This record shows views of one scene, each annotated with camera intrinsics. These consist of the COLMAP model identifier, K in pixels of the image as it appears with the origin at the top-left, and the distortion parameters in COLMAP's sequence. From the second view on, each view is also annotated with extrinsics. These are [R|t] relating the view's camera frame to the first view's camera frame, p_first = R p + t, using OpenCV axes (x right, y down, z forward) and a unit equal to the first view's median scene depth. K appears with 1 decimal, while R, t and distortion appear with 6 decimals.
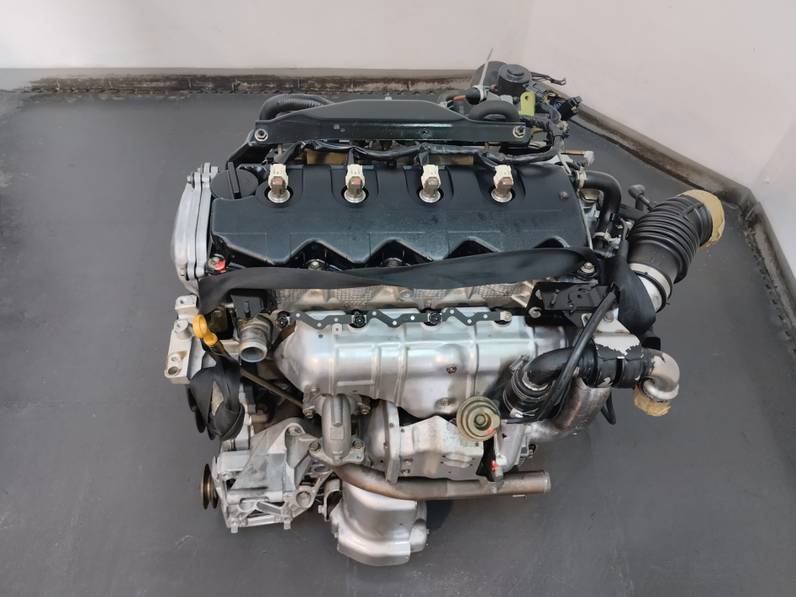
lens RADIAL K [[624.8, 0, 404.4], [0, 624.8, 292.4], [0, 0, 1]] dist [0.027903, -0.037119]
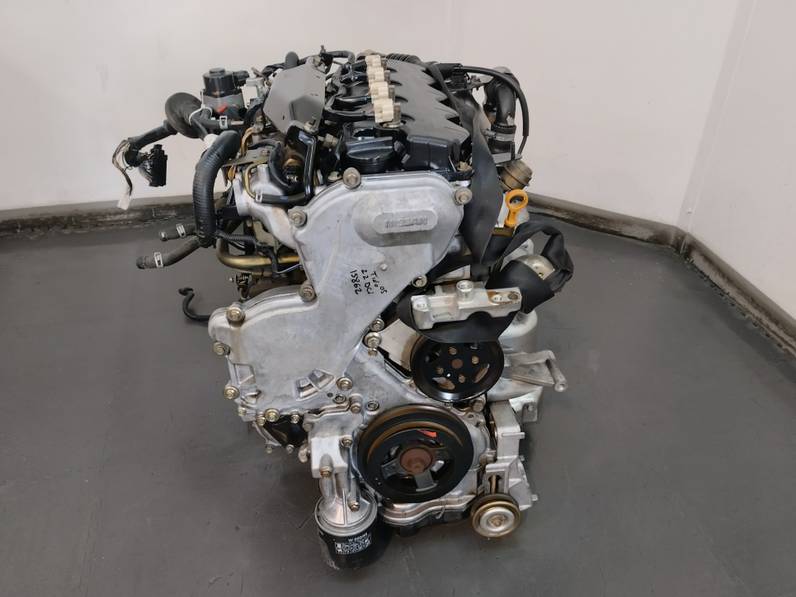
lens RADIAL K [[624.8, 0, 403.9], [0, 624.8, 294.5], [0, 0, 1]] dist [0.027903, -0.037119]
pose [[0.980988, -0.122877, 0.150210, -0.183652], [0.167503, 0.926985, -0.335620, 0.379148], [-0.098002, 0.354400, 0.929944, 0.052569]]
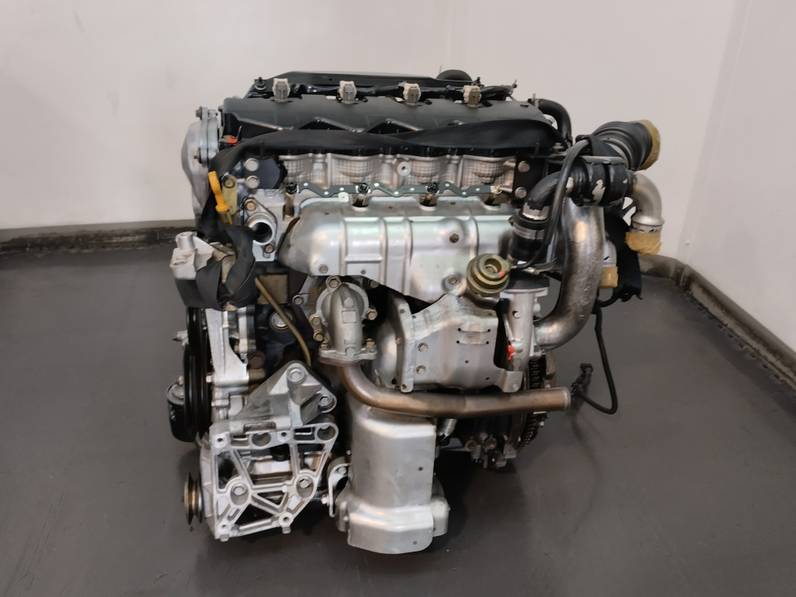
lens RADIAL K [[624.8, 0, 400.6], [0, 624.8, 302.2], [0, 0, 1]] dist [0.027903, -0.037119]
pose [[0.990177, -0.086117, 0.110150, -0.100239], [0.124247, 0.903252, -0.410729, 0.463373], [-0.064123, 0.420380, 0.905079, 0.078186]]
